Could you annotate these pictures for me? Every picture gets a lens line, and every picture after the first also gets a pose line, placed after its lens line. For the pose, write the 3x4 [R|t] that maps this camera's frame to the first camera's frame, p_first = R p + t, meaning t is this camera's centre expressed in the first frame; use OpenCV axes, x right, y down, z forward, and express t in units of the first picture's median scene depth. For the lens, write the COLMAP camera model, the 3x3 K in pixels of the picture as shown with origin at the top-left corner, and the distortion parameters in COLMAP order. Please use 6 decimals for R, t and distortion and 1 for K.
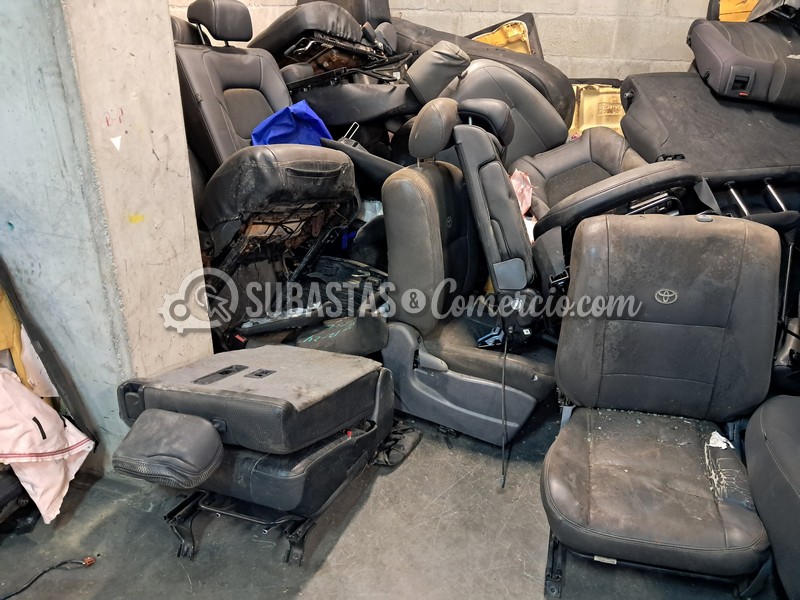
lens RADIAL K [[617.4, 0, 401.1], [0, 617.4, 299.7], [0, 0, 1]] dist [0.012795, -0.022104]
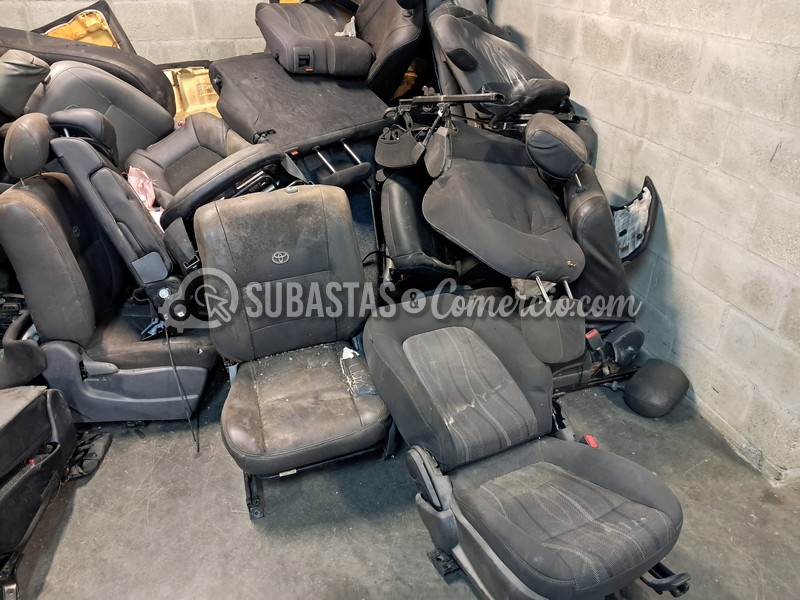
lens RADIAL K [[617.4, 0, 402.8], [0, 617.4, 300.3], [0, 0, 1]] dist [0.012795, -0.022104]
pose [[0.841154, -0.281341, 0.461851, 0.031693], [0.247618, 0.959606, 0.133574, -0.022735], [-0.480775, 0.002006, 0.876842, -0.173711]]
